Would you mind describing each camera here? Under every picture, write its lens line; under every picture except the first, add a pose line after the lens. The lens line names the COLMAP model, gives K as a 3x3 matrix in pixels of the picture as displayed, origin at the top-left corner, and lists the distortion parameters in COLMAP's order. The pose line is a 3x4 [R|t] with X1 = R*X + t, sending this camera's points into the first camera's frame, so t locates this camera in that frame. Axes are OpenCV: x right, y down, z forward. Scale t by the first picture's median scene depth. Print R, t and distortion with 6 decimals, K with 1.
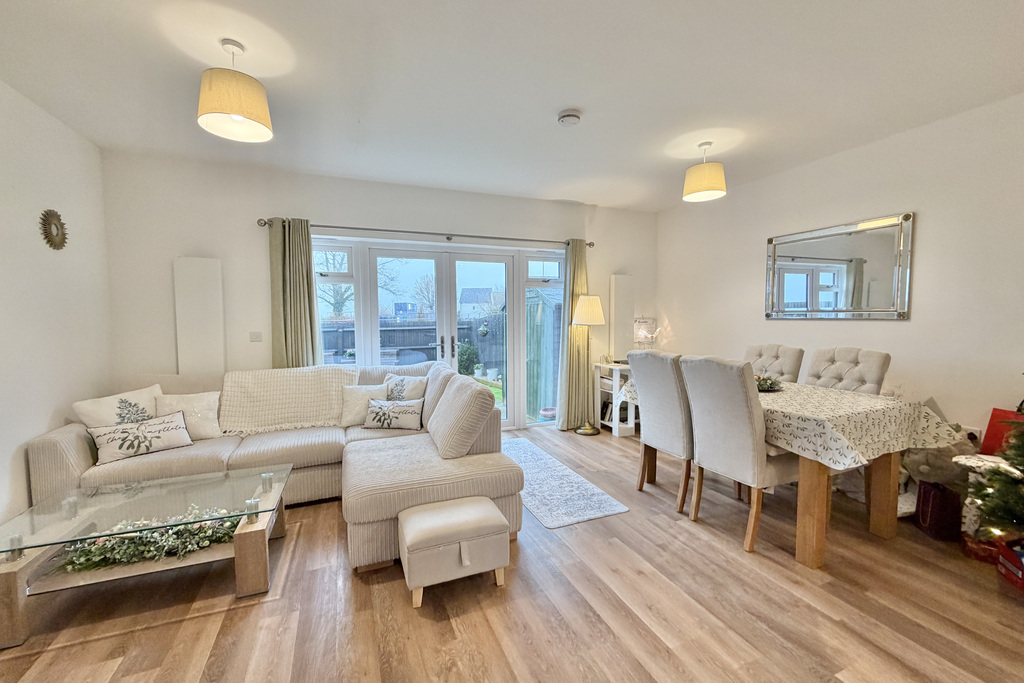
lens RADIAL K [[410.4, 0, 515.8], [0, 410.4, 340.1], [0, 0, 1]] dist [-0.000155, 0.000498]
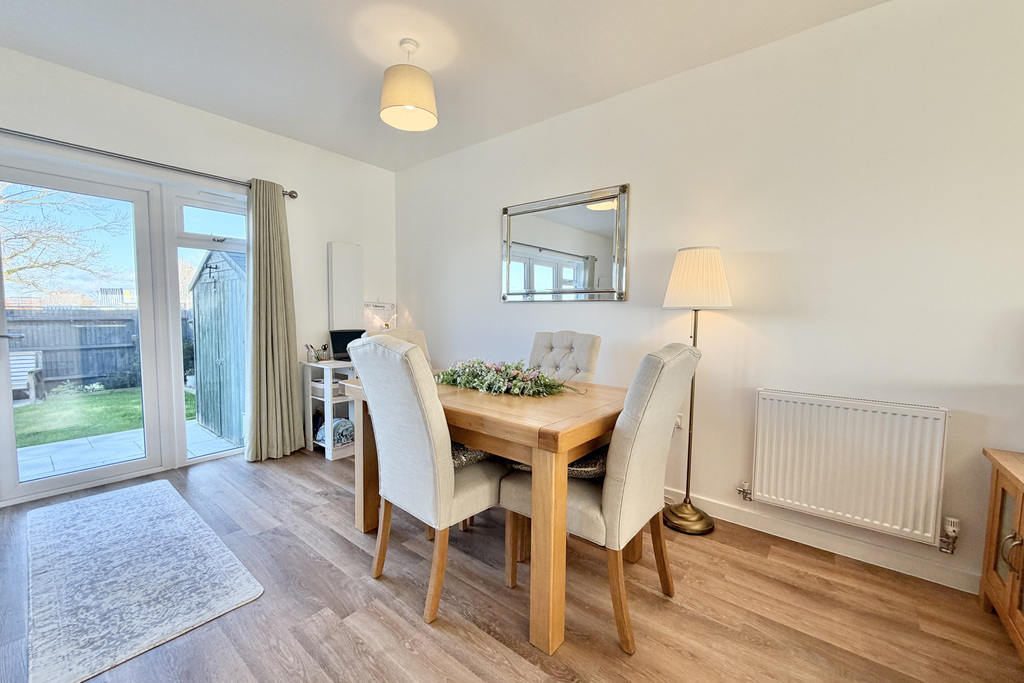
lens RADIAL K [[410.4, 0, 510.6], [0, 410.4, 341.1], [0, 0, 1]] dist [-0.000155, 0.000498]
pose [[0.879266, -0.016996, 0.476029, 0.327606], [0.010145, 0.999805, 0.016957, 0.024616], [-0.476224, -0.010080, 0.879266, 0.357411]]
